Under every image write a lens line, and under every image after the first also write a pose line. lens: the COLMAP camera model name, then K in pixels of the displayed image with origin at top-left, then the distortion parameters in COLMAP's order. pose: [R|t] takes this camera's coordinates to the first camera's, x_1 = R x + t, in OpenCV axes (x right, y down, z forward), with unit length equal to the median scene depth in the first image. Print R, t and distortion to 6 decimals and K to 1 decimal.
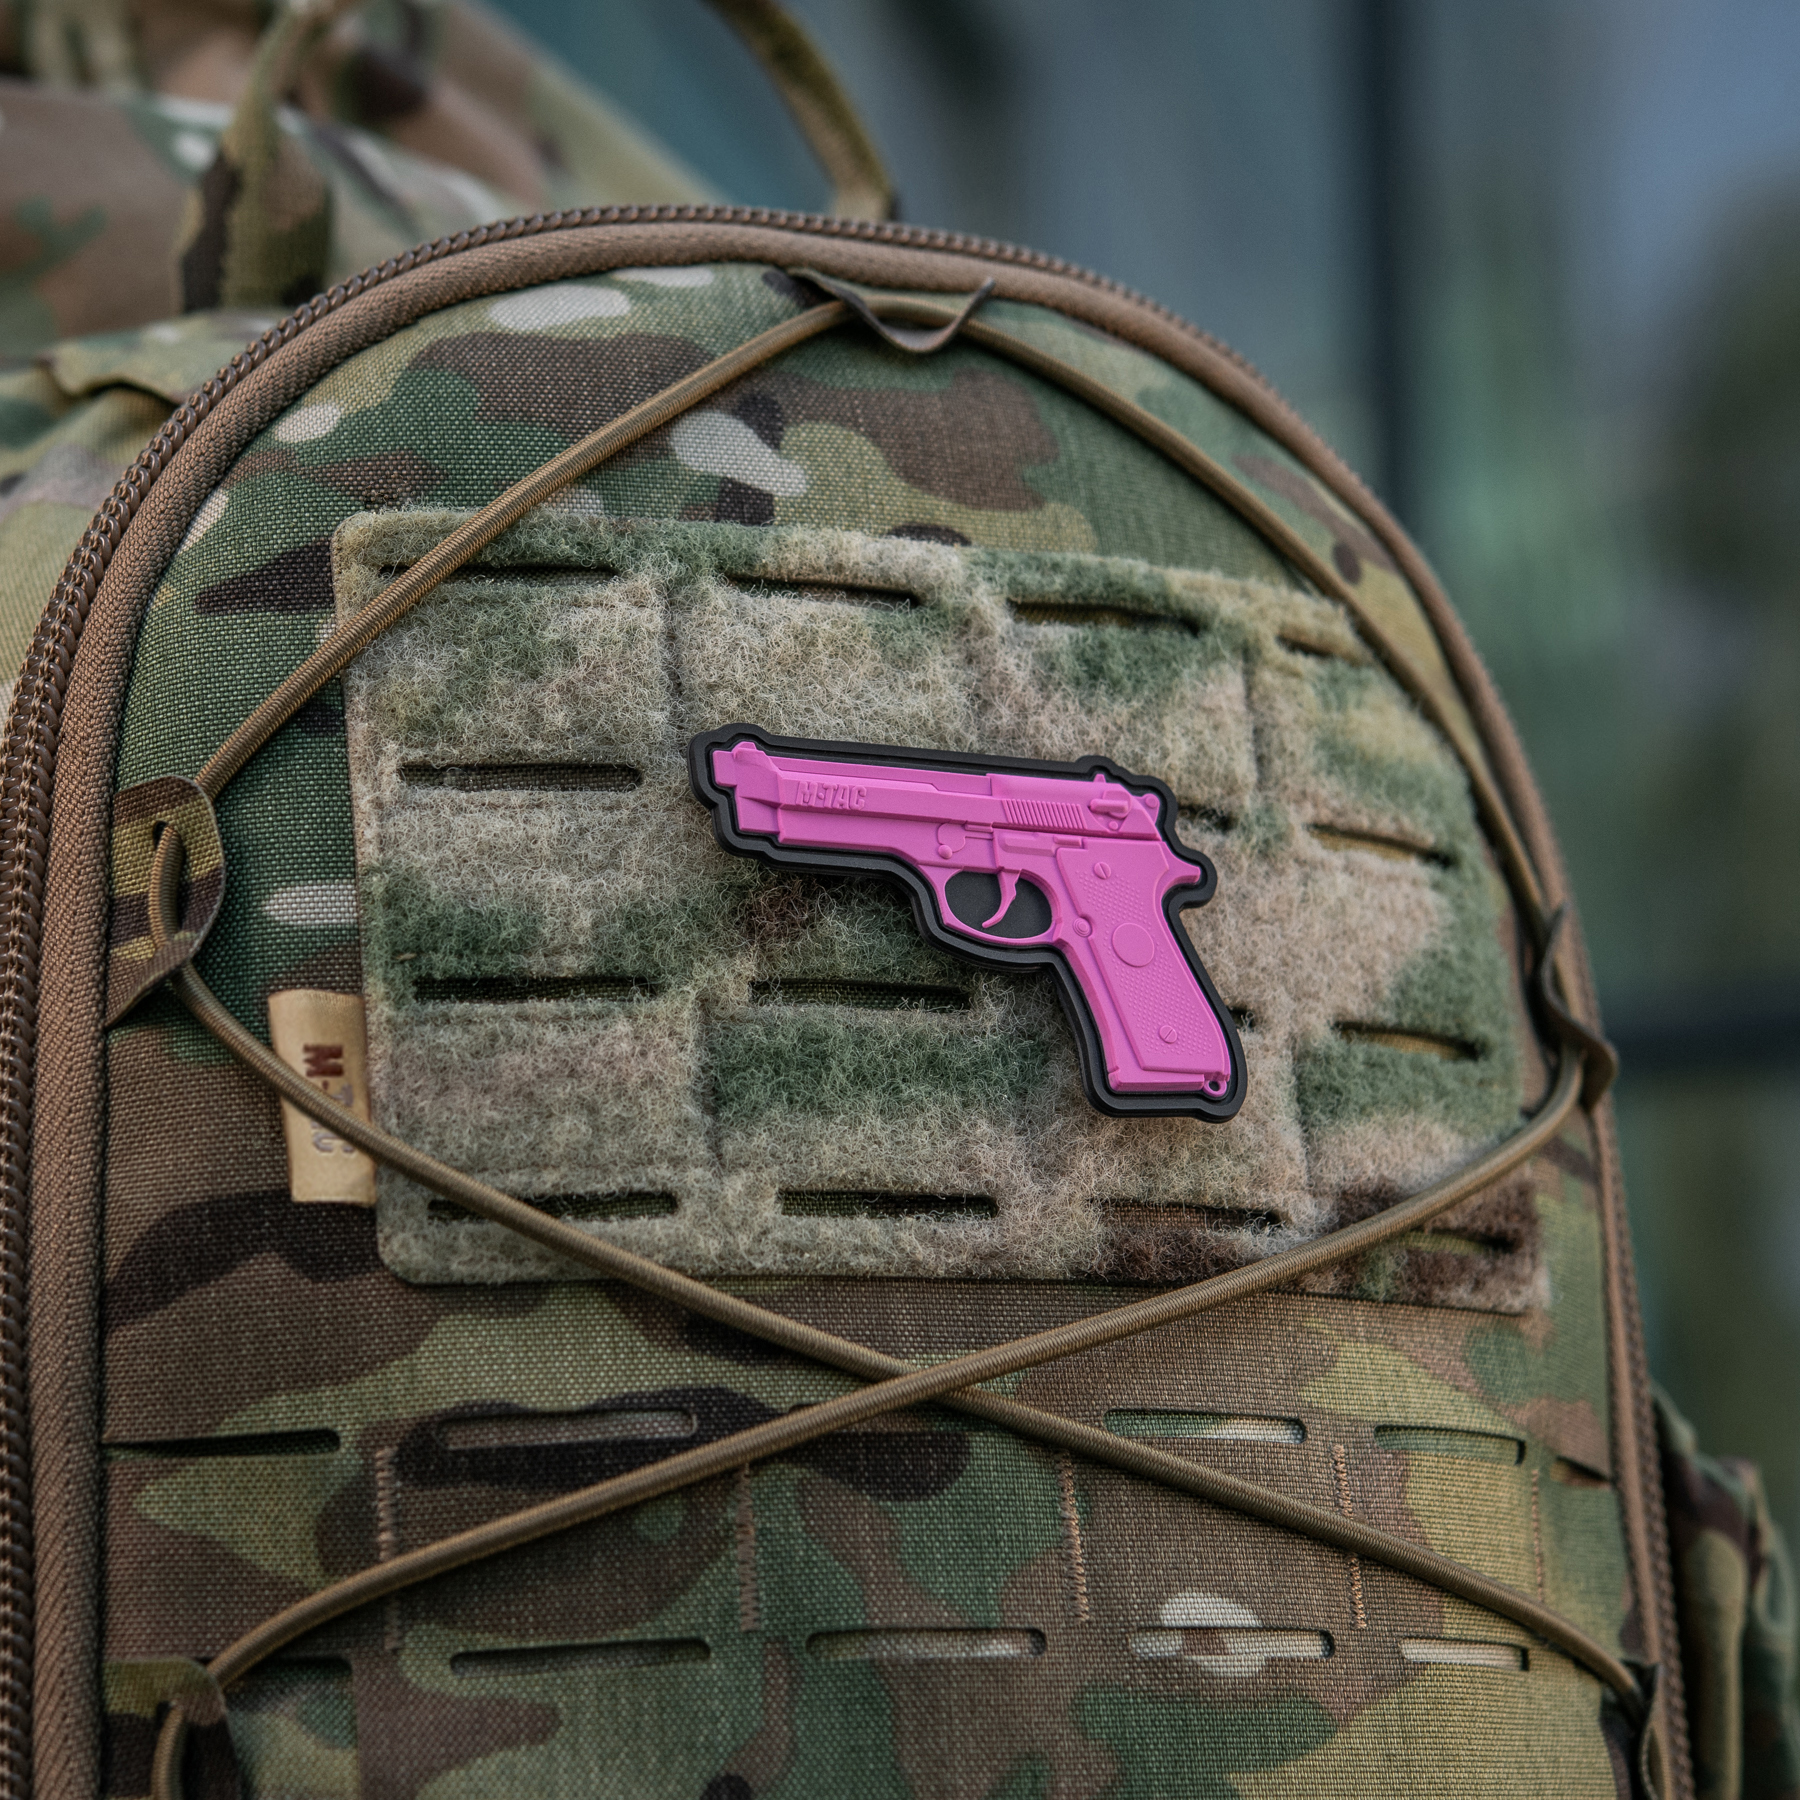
lens RADIAL K [[4930.5, 0, 897.4], [0, 4930.5, 892.5], [0, 0, 1]] dist [0.038154, 0.000000]
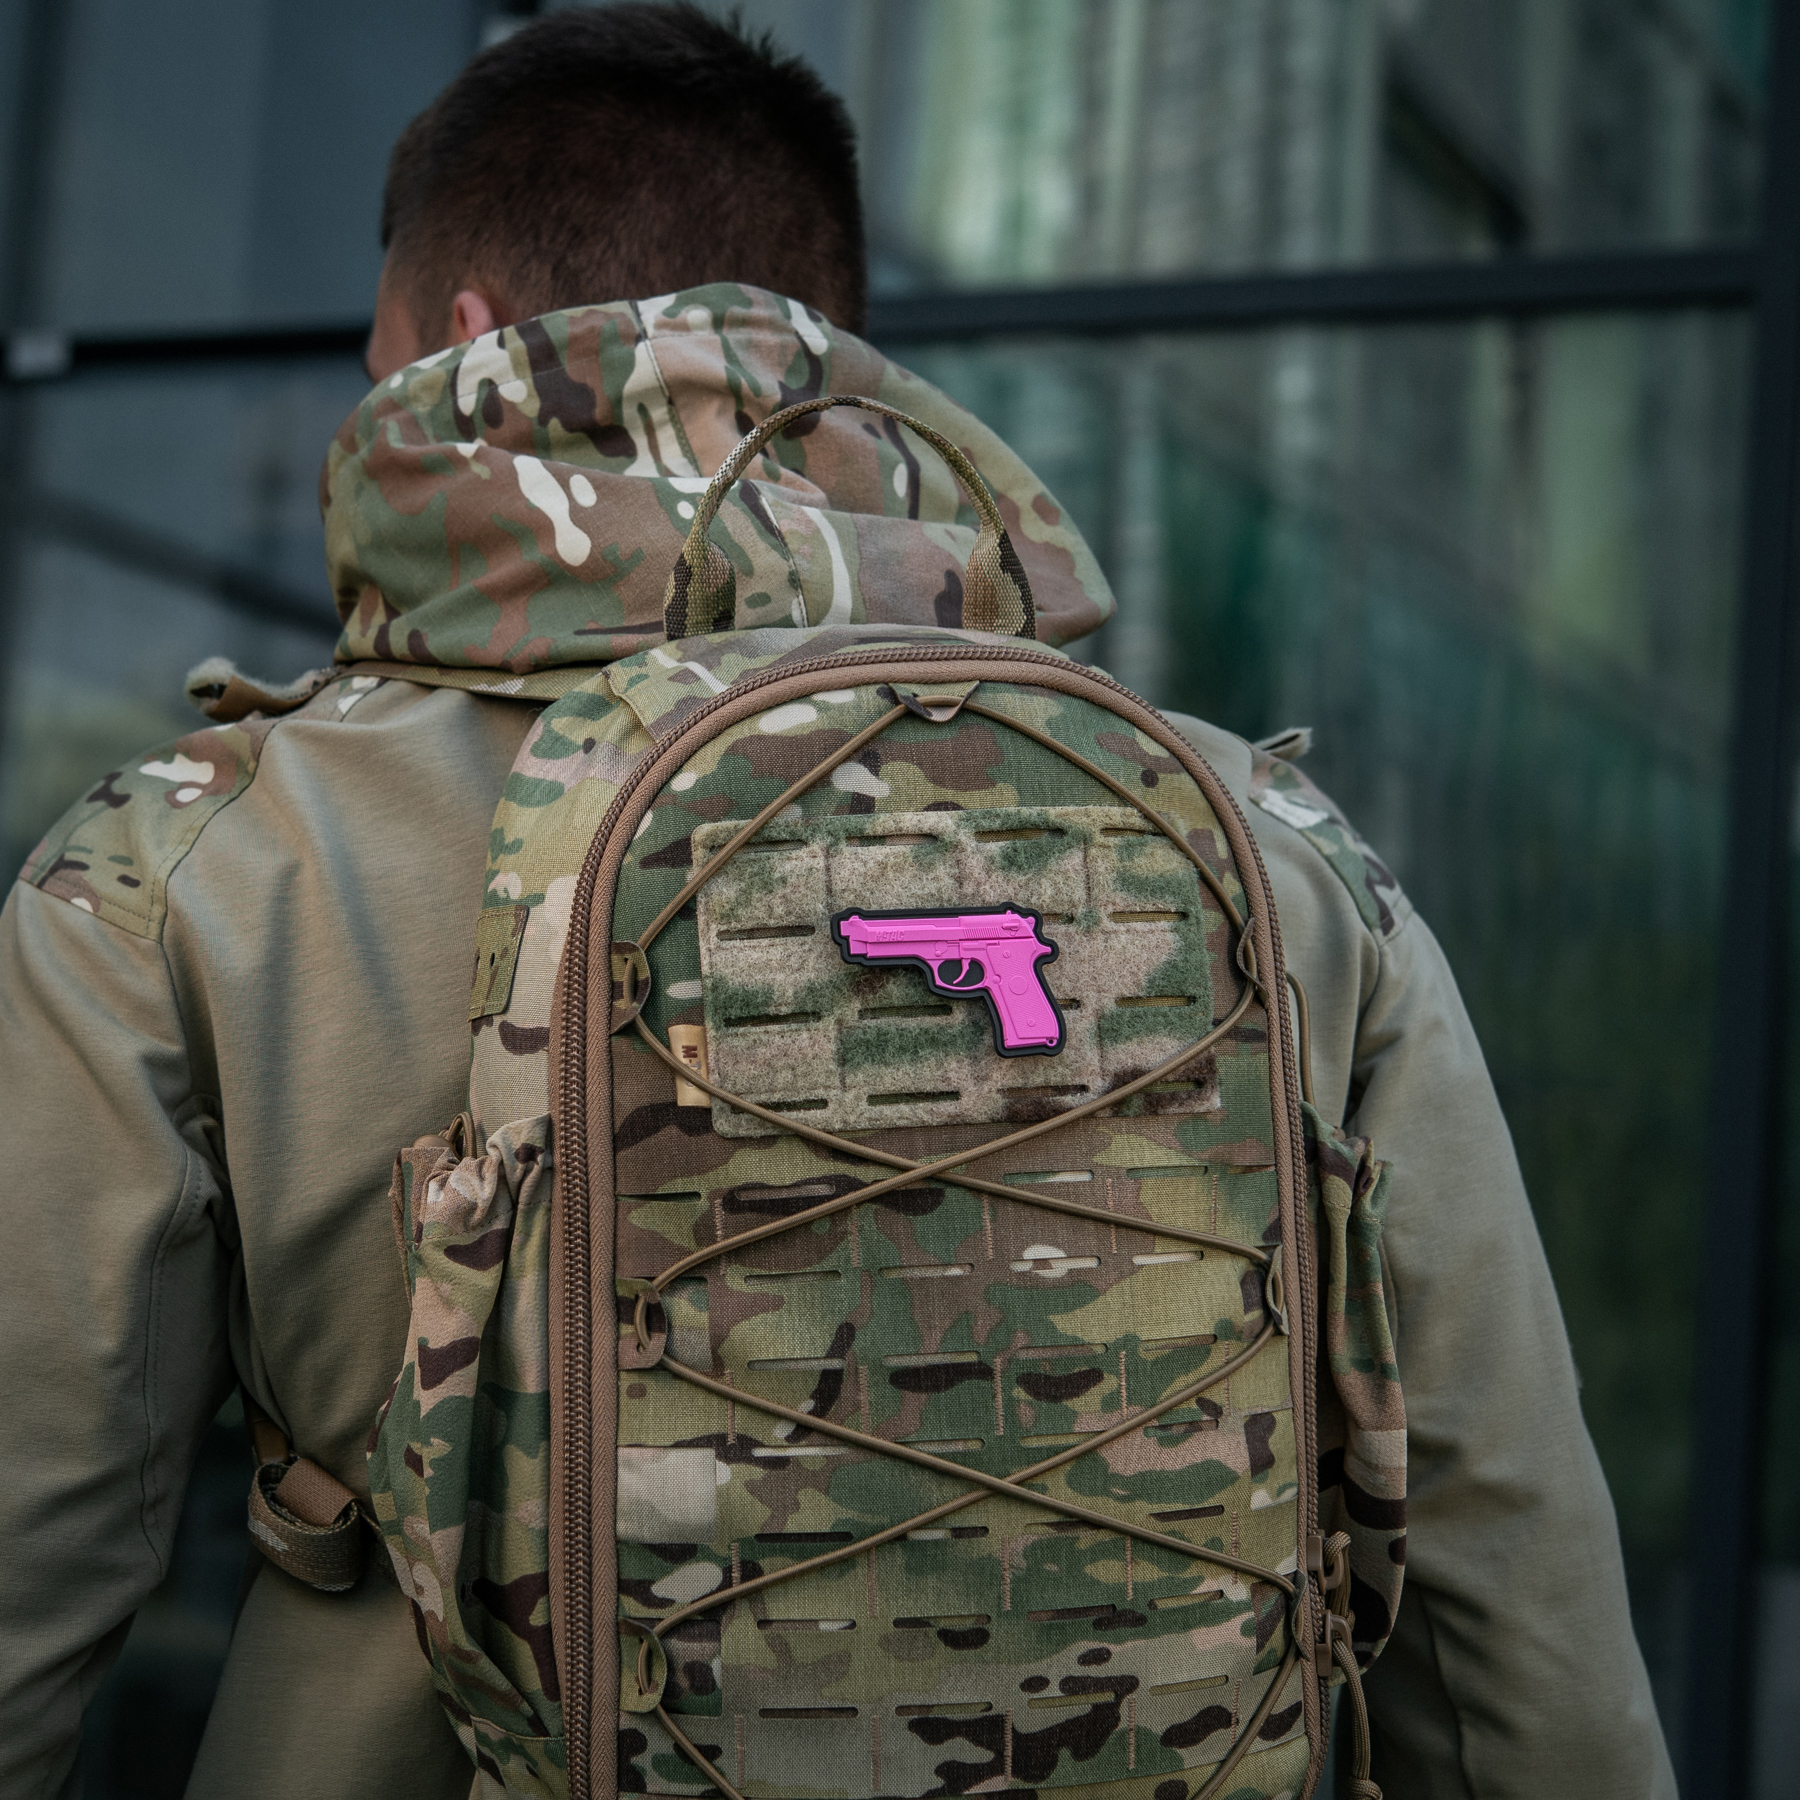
lens RADIAL K [[4930.5, 0, 900.7], [0, 4930.5, 904.0], [0, 0, 1]] dist [0.038154, 0.000000]
pose [[0.979533, -0.001966, -0.201273, 0.499828], [0.044967, 0.976817, 0.209299, -0.562960], [0.196195, -0.214066, 0.956913, -1.406405]]
